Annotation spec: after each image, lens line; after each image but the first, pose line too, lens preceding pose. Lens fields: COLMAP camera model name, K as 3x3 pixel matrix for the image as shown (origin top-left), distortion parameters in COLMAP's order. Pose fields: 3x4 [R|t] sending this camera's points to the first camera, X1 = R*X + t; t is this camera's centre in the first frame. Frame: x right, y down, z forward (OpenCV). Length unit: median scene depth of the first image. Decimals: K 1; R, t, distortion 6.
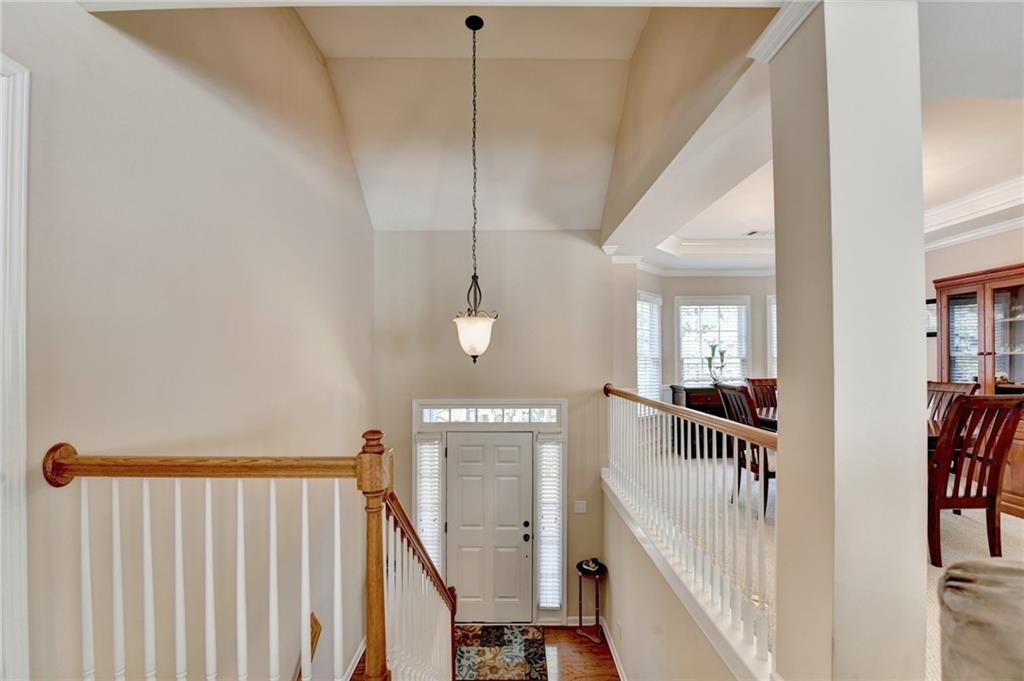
lens RADIAL K [[422.5, 0, 505.5], [0, 422.5, 359.0], [0, 0, 1]] dist [-0.012016, -0.000610]
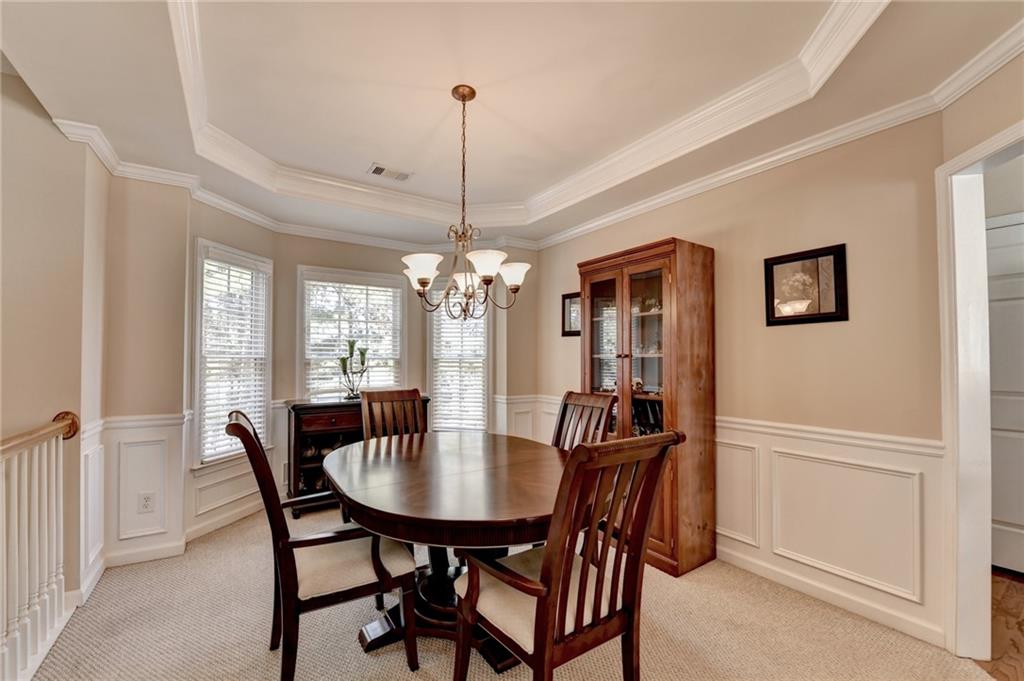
lens RADIAL K [[422.5, 0, 511.7], [0, 422.5, 350.8], [0, 0, 1]] dist [-0.012016, -0.000610]
pose [[0.829970, 0.016748, 0.557557, 0.451337], [-0.006270, 0.999766, -0.020697, -0.004540], [-0.557773, 0.013681, 0.829881, 0.383086]]
